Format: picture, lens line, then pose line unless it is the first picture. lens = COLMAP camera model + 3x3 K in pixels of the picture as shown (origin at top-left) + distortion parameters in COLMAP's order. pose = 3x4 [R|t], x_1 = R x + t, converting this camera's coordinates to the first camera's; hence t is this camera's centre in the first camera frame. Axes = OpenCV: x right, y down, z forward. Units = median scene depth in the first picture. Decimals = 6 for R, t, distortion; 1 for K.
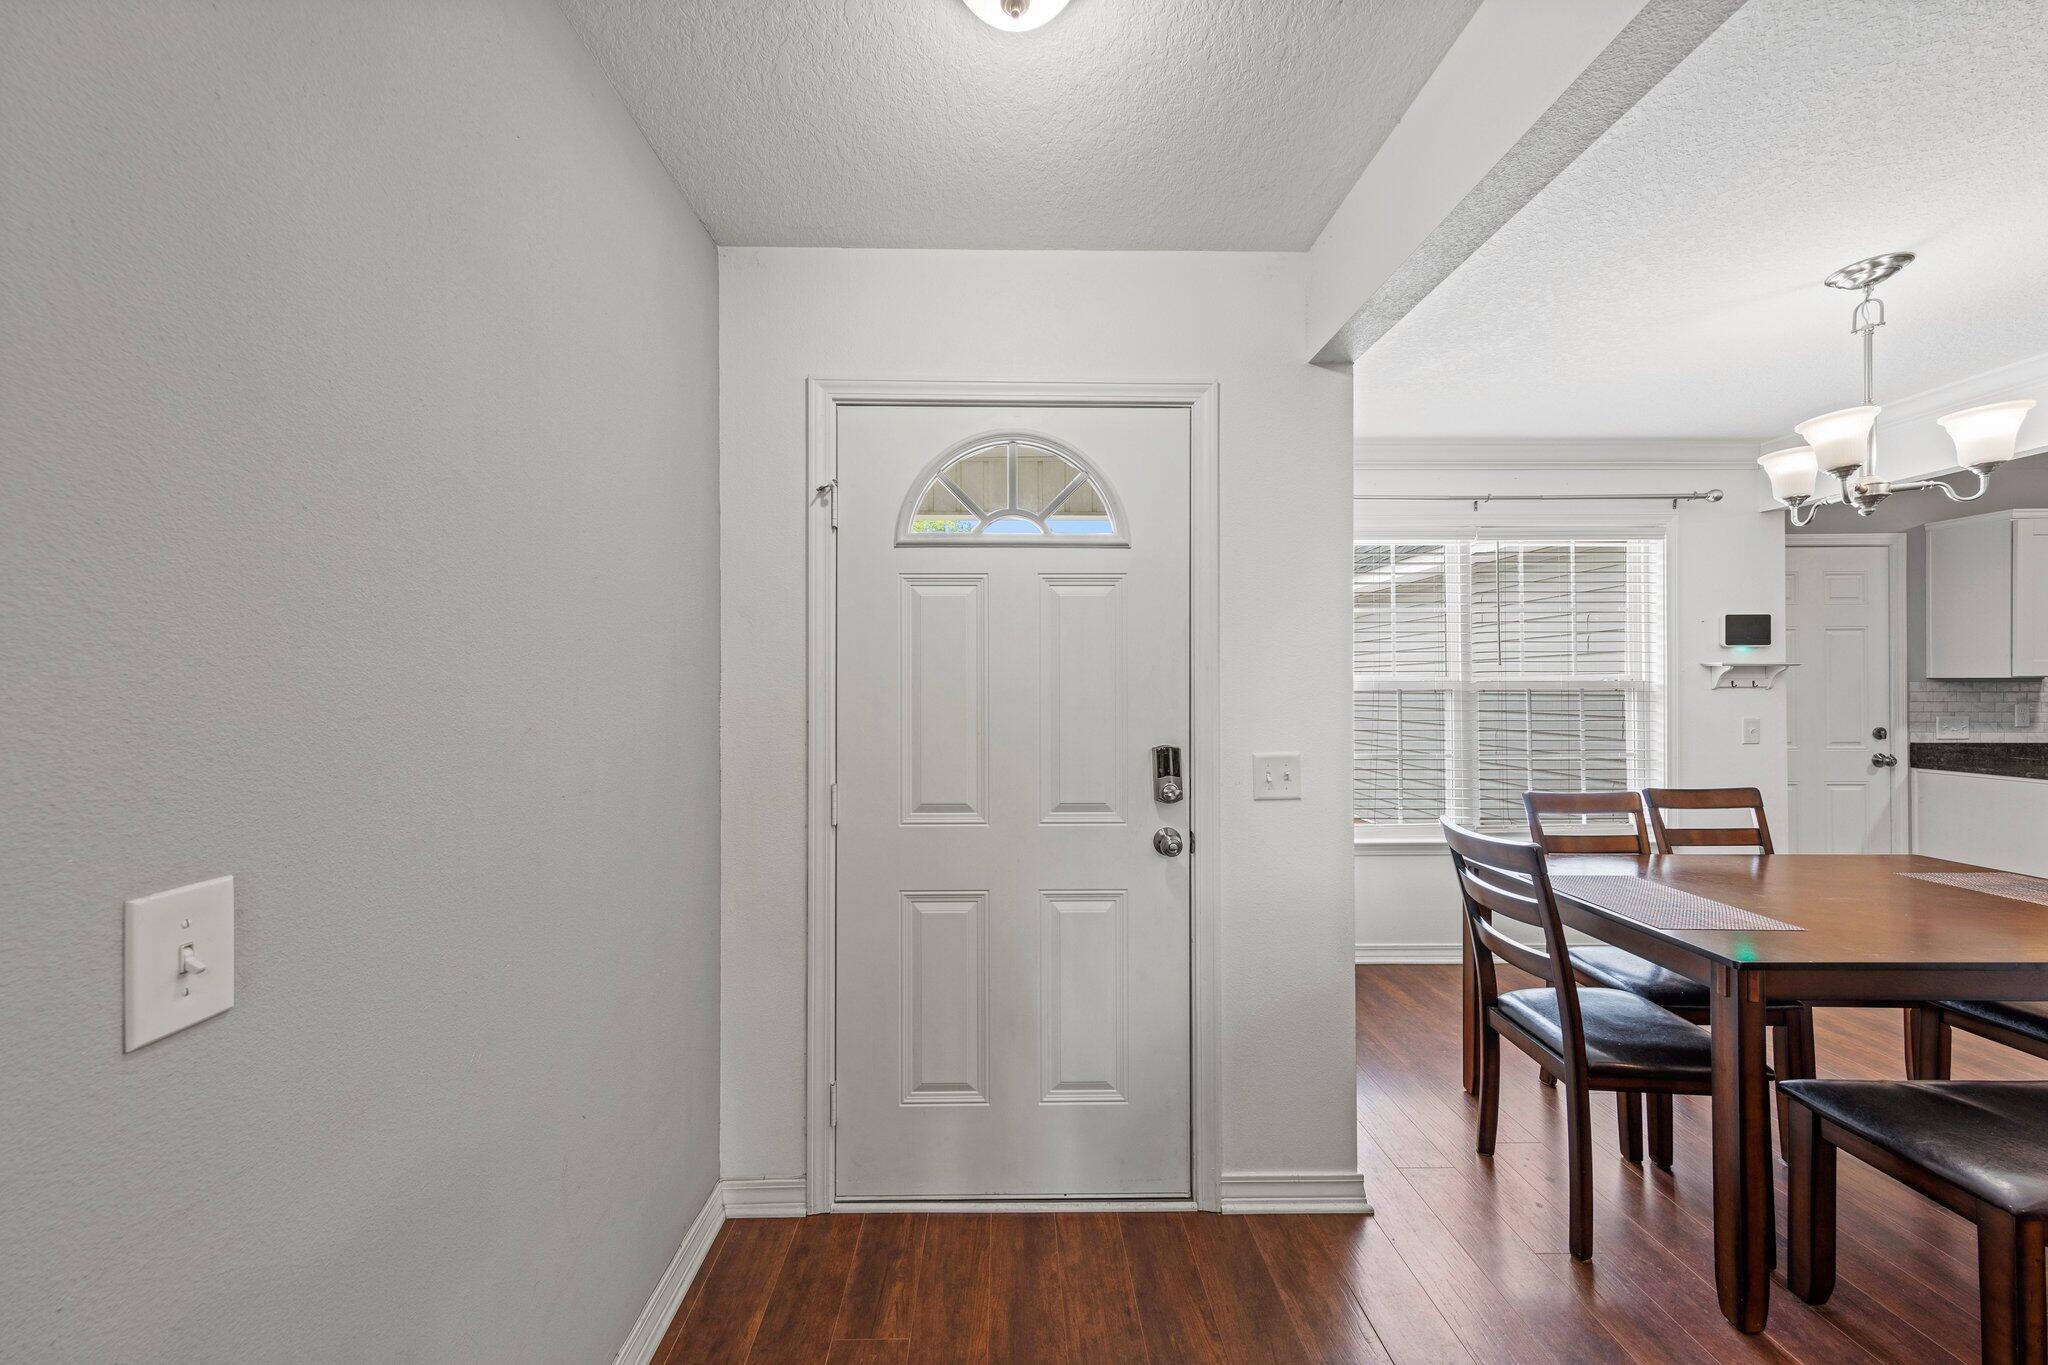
lens RADIAL K [[721.4, 0, 1014.0], [0, 721.4, 679.8], [0, 0, 1]] dist [0.006925, 0.000029]
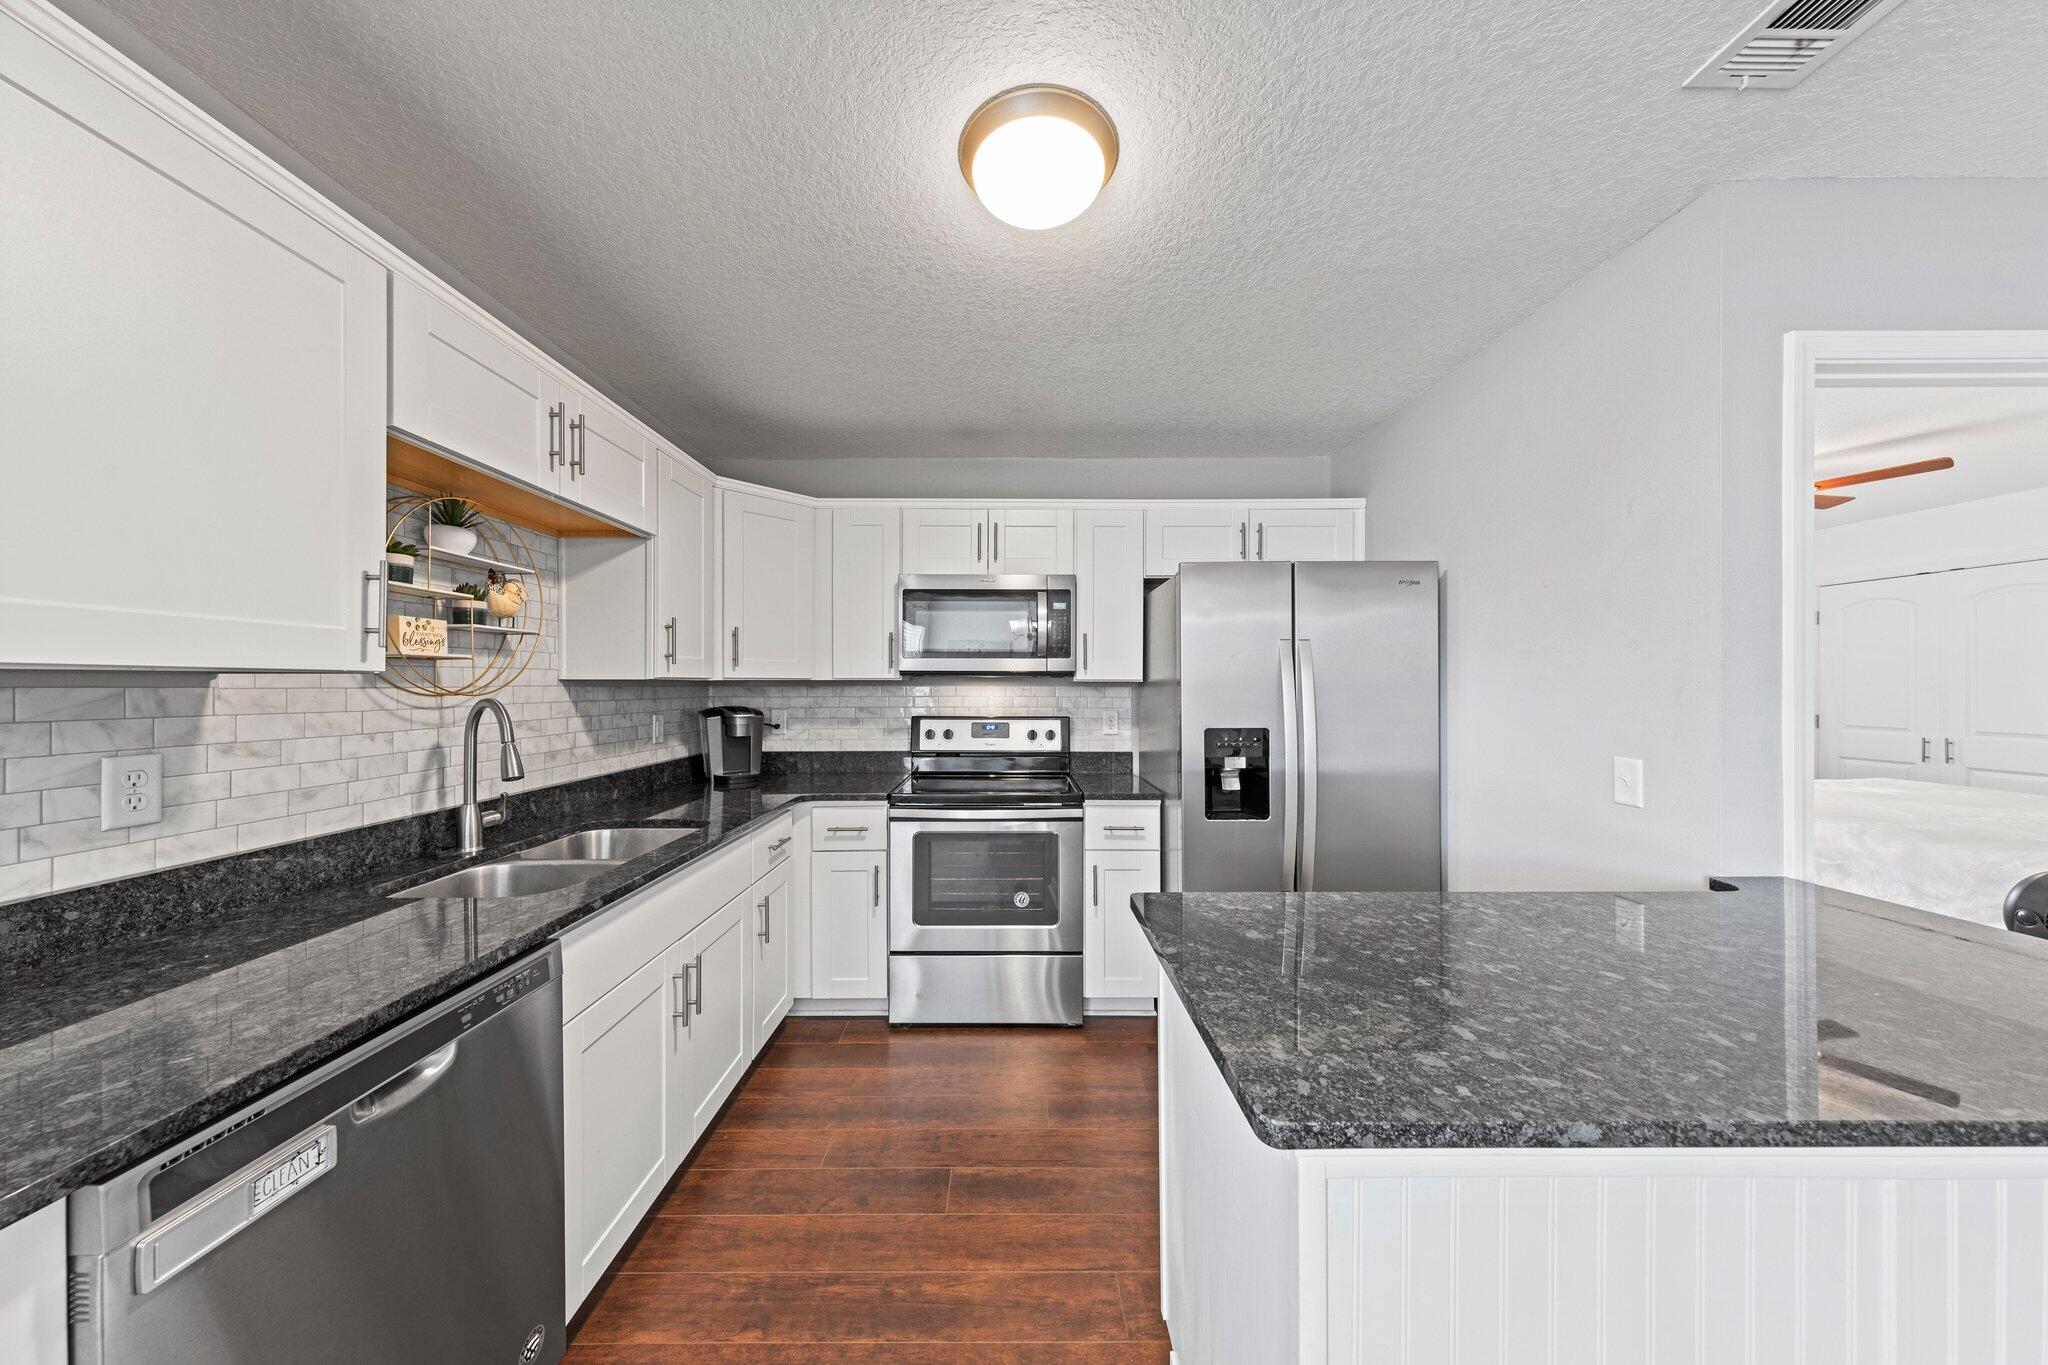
lens RADIAL K [[646.6, 0, 1008.0], [0, 646.6, 687.9], [0, 0, 1]] dist [0.002524, -0.000290]
pose [[0.019979, -0.000797, 0.999800, 1.211527], [-0.007083, 0.999974, 0.000939, 0.000568], [-0.999775, -0.007100, 0.019973, 0.670055]]
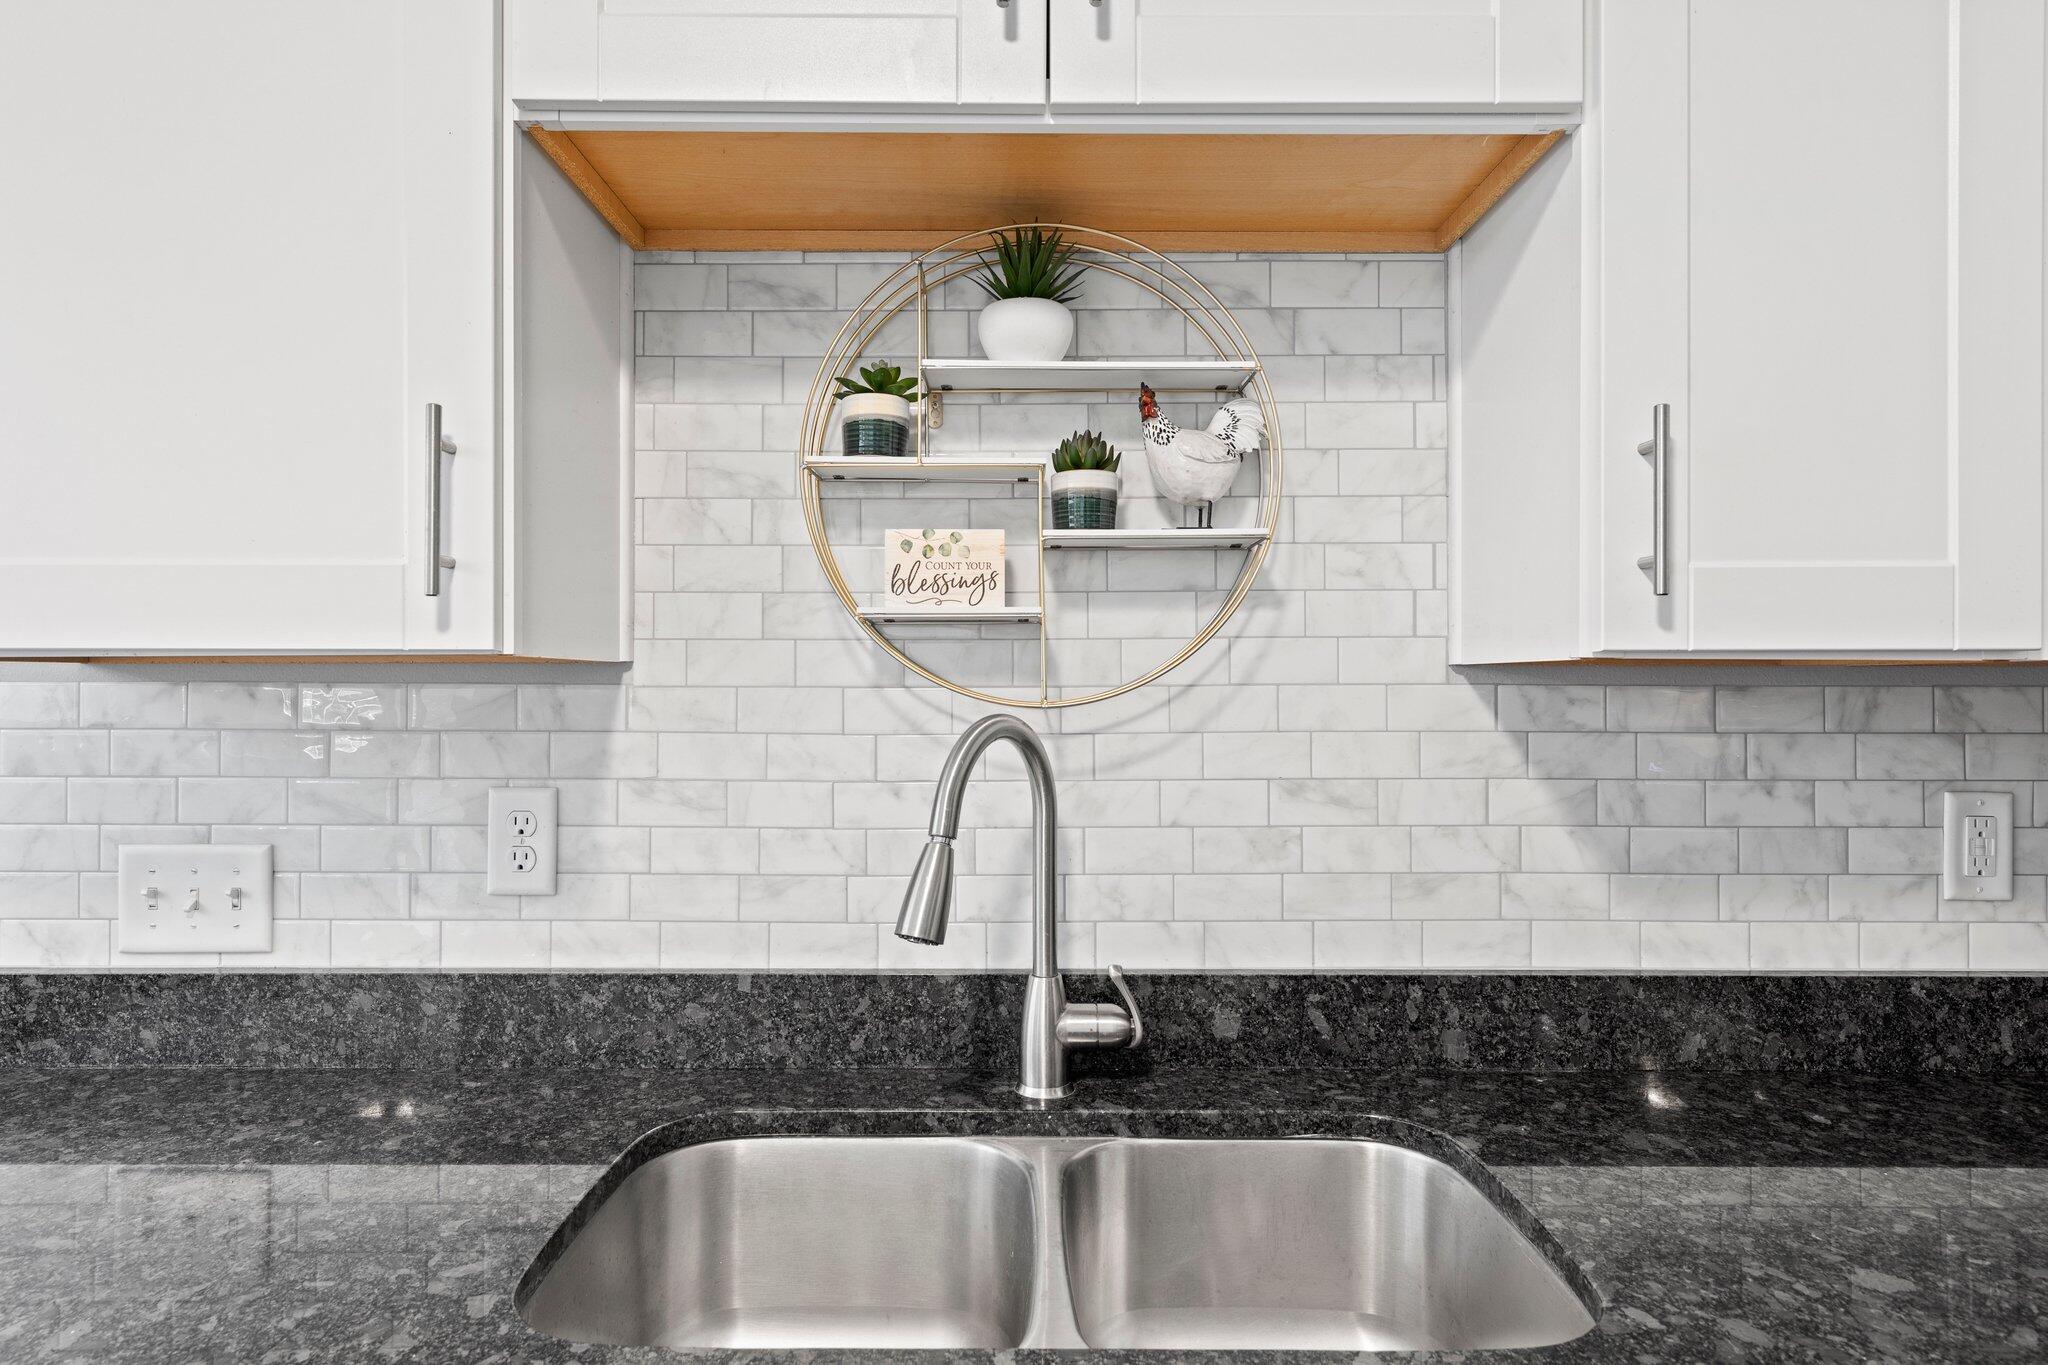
lens RADIAL K [[1162.5, 0, 1022.6], [0, 1162.5, 675.1], [0, 0, 1]] dist [0.002052, 0.001643]
pose [[0.999925, 0.004007, -0.011533, 1.679782], [-0.004004, 0.999992, 0.000297, -0.000052], [0.011534, -0.000251, 0.999933, 0.729869]]
